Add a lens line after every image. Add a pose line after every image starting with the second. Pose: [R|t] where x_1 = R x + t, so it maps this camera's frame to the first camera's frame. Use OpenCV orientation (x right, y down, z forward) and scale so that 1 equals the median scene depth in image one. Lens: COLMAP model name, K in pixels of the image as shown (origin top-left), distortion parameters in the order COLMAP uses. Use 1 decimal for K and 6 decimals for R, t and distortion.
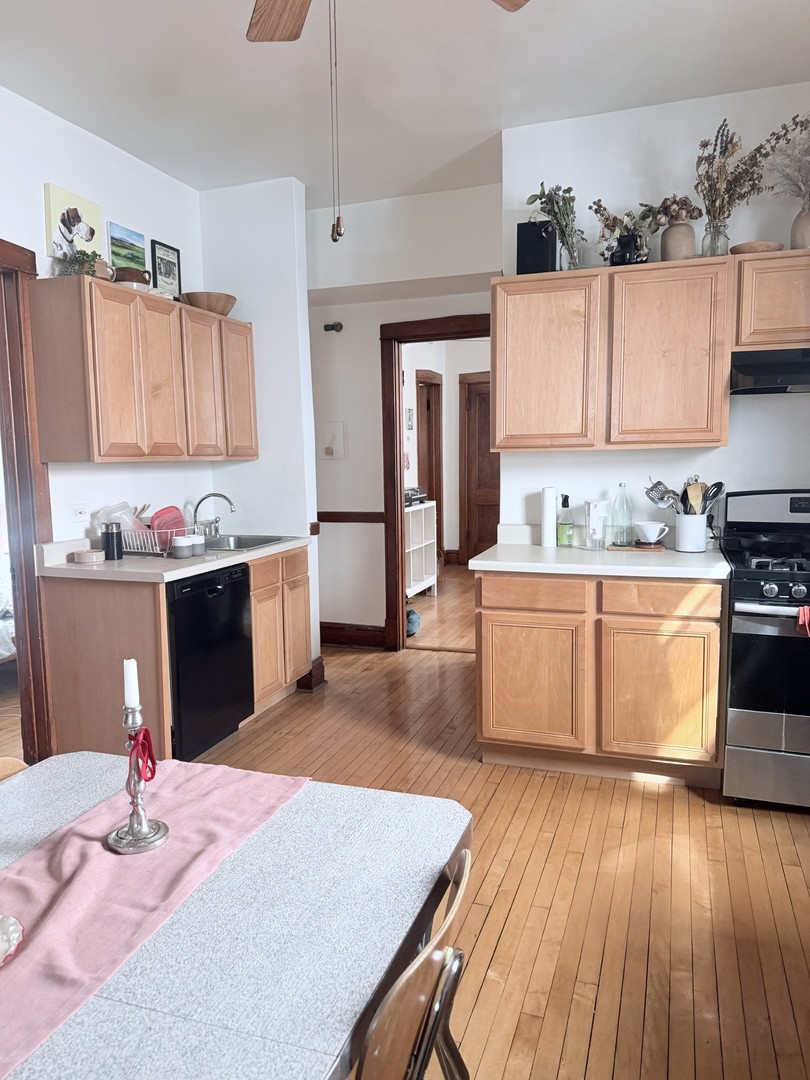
lens RADIAL K [[756.6, 0, 405.0], [0, 756.6, 540.0], [0, 0, 1]] dist [0.102864, -0.172077]
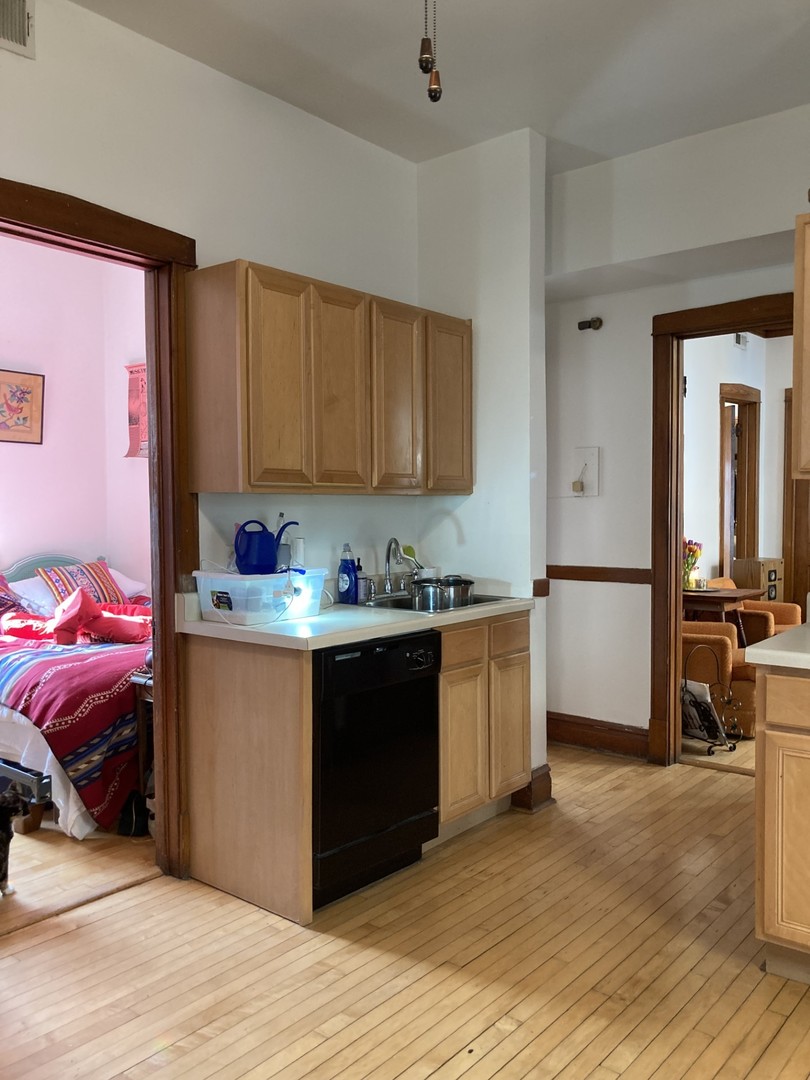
lens RADIAL K [[895.4, 0, 405.0], [0, 895.4, 540.0], [0, 0, 1]] dist [0.010774, -0.010579]
pose [[0.939947, 0.024061, -0.340471, 0.062684], [-0.047001, 0.997134, -0.059292, -0.004659], [0.338069, 0.071734, 0.938384, 0.173353]]
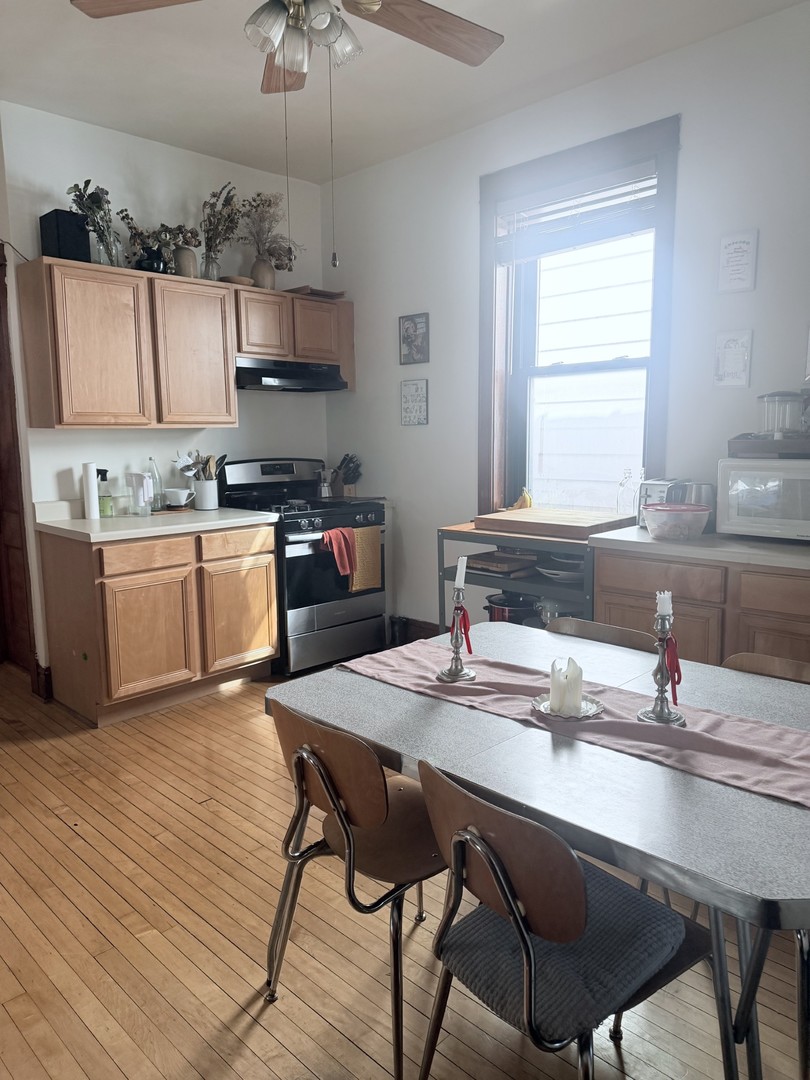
lens RADIAL K [[756.6, 0, 405.0], [0, 756.6, 540.0], [0, 0, 1]] dist [0.102864, -0.172077]
pose [[0.423293, -0.121941, 0.897749, -0.596271], [0.106914, 0.990700, 0.084156, -0.006002], [-0.899662, 0.060360, 0.432394, 0.146852]]
